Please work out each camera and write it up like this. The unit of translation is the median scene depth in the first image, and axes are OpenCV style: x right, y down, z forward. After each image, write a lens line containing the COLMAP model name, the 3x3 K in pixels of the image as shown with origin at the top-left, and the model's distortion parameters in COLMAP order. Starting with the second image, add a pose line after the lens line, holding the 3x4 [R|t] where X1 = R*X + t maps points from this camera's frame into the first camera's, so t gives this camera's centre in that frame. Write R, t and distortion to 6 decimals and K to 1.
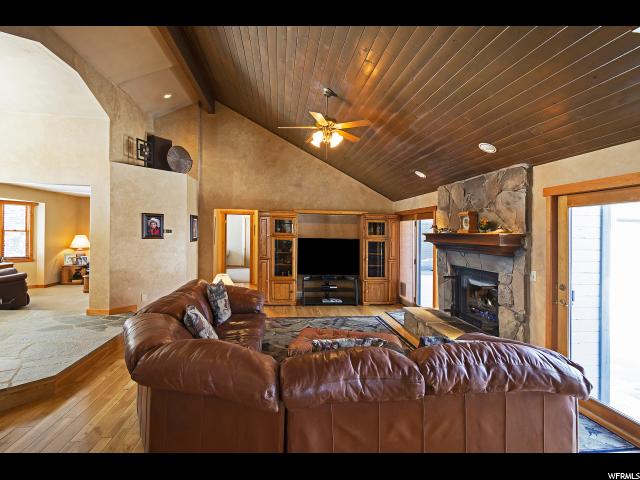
lens RADIAL K [[323.5, 0, 320.5], [0, 323.5, 226.7], [0, 0, 1]] dist [0.040140, -0.000095]
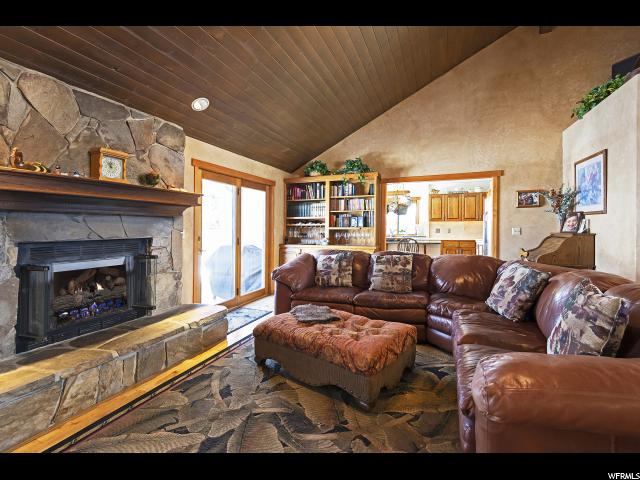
lens RADIAL K [[310.1, 0, 317.1], [0, 310.1, 228.3], [0, 0, 1]] dist [0.022347, -0.000898]
pose [[-0.883015, -0.016353, 0.469060, -0.170882], [-0.021570, 0.999751, -0.005752, 0.090969], [-0.468849, -0.015197, -0.883148, 1.215627]]
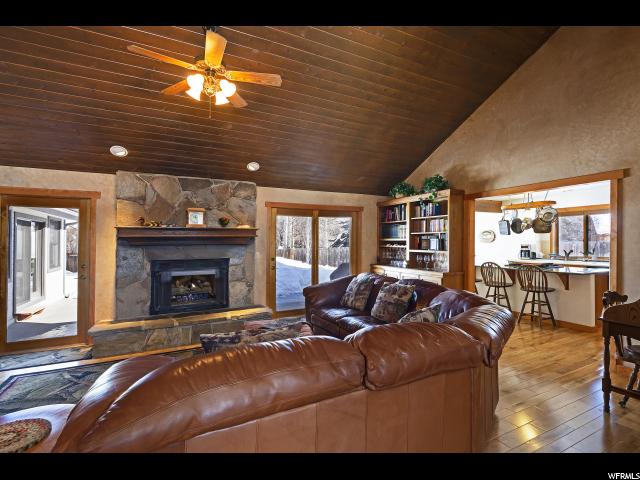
lens RADIAL K [[306.9, 0, 320.0], [0, 306.9, 240.0], [0, 0, 1]] dist [0.001189, -0.000605]
pose [[-0.346810, -0.014277, 0.937827, -0.601241], [-0.018237, 0.999798, 0.008476, 0.040780], [-0.937758, -0.014164, -0.347000, 0.868187]]
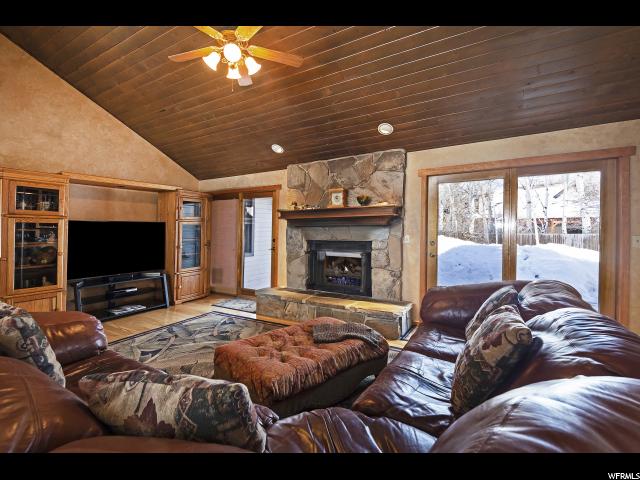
lens RADIAL K [[284.4, 0, 321.1], [0, 284.4, 224.5], [0, 0, 1]] dist [0.001708, -0.000183]
pose [[0.602369, -0.010648, 0.798147, -0.302810], [0.004587, 0.999941, 0.009878, 0.057747], [-0.798205, -0.002290, 0.602382, 0.426197]]
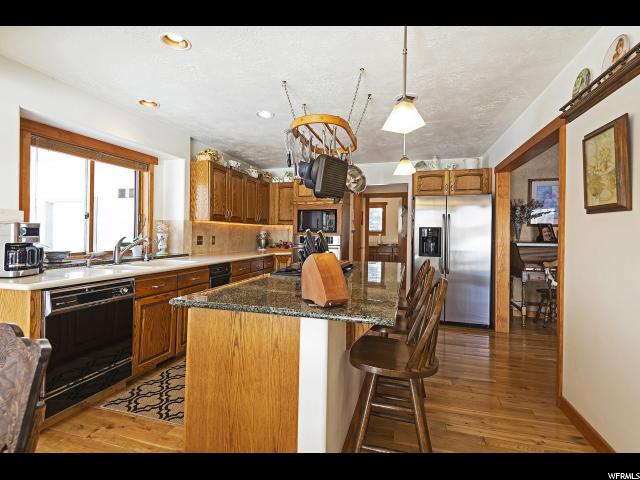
lens RADIAL K [[306.9, 0, 320.0], [0, 306.9, 240.0], [0, 0, 1]] dist [0.001189, -0.000605]
pose [[-0.387768, -0.007705, -0.921725, 0.709221], [-0.002231, 0.999970, -0.007421, 0.083798], [0.921754, -0.000822, -0.387774, -0.092308]]
